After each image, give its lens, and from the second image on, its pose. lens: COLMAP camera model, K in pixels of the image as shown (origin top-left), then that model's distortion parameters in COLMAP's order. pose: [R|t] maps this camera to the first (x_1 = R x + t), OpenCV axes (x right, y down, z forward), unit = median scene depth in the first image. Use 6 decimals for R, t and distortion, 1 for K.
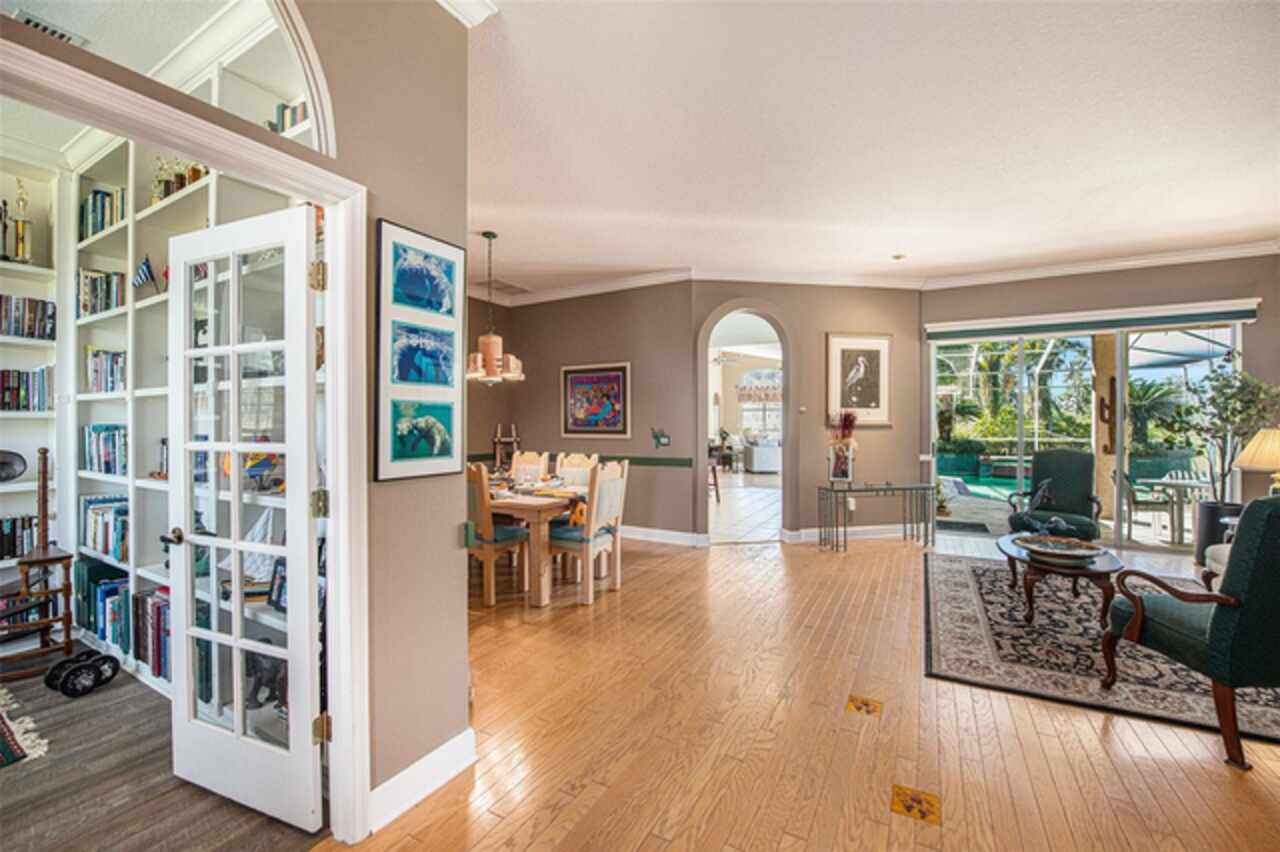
lens RADIAL K [[512.5, 0, 631.6], [0, 512.5, 421.8], [0, 0, 1]] dist [-0.013710, -0.000204]
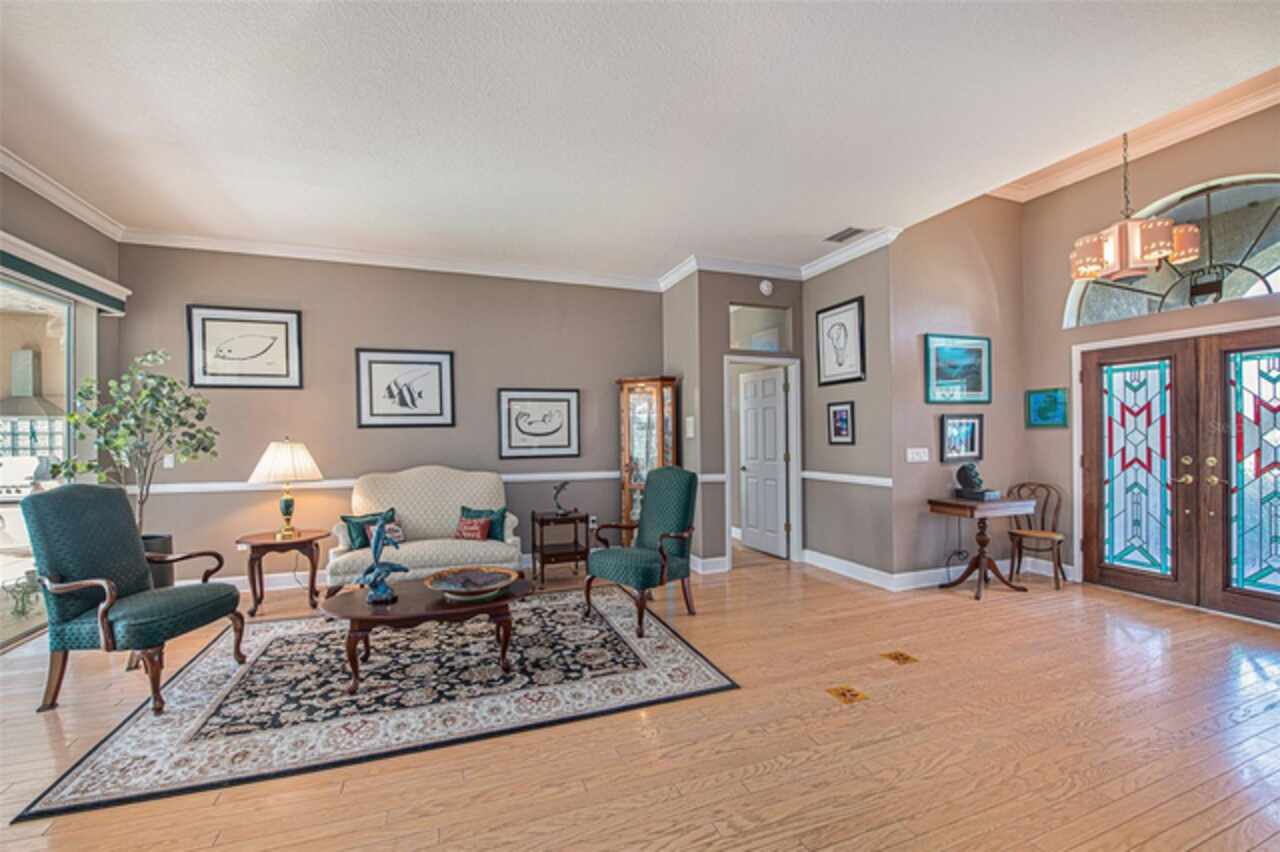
lens RADIAL K [[539.6, 0, 610.8], [0, 539.6, 434.7], [0, 0, 1]] dist [-0.013461, 0.000030]
pose [[-0.762861, 0.005790, 0.646536, 0.098192], [0.005970, 0.999980, -0.001911, 0.007101], [-0.646534, 0.002402, -0.762881, 2.119943]]
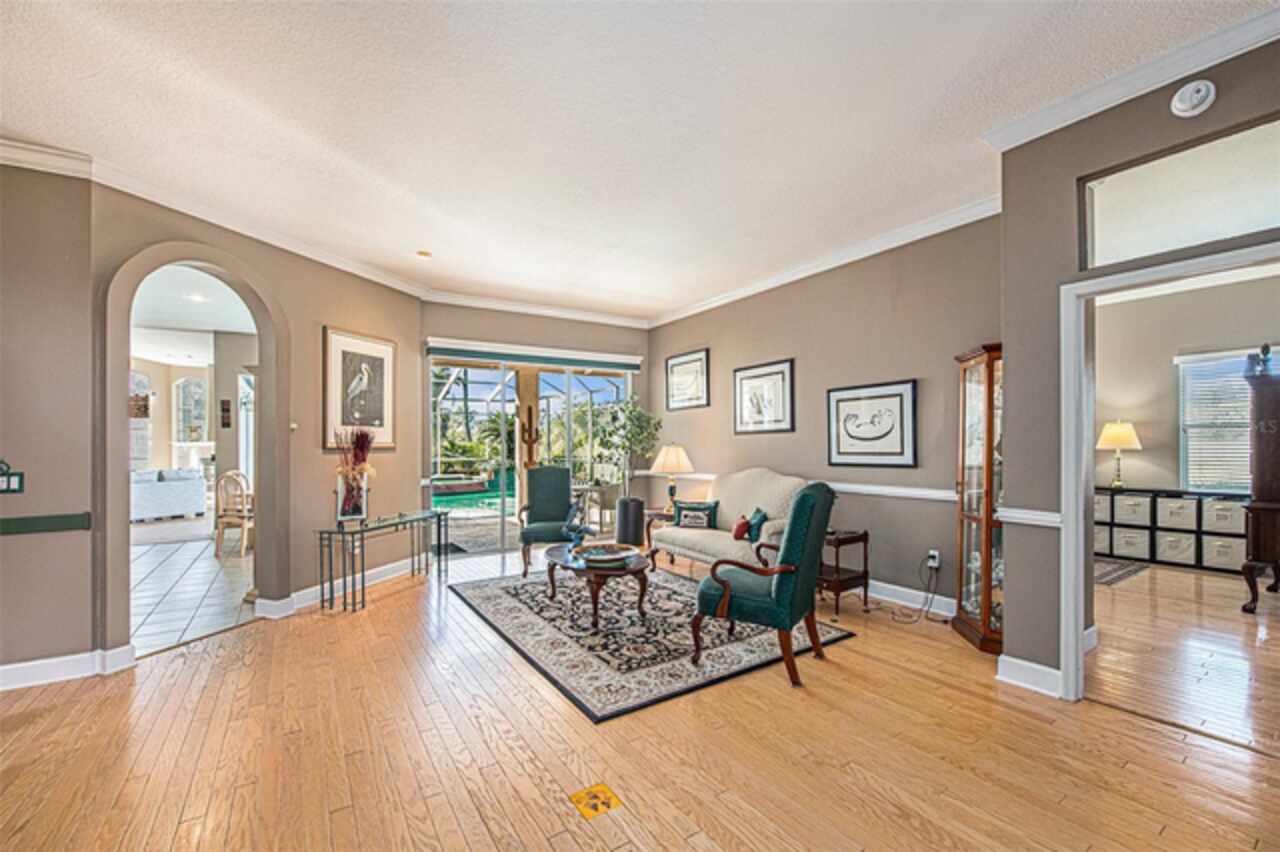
lens RADIAL K [[528.6, 0, 637.6], [0, 528.6, 439.6], [0, 0, 1]] dist [-0.013593, -0.000066]
pose [[0.462667, 0.001033, 0.886531, -0.224967], [0.008204, 0.999952, -0.005447, 0.005927], [-0.886494, 0.009793, 0.462636, 0.540235]]
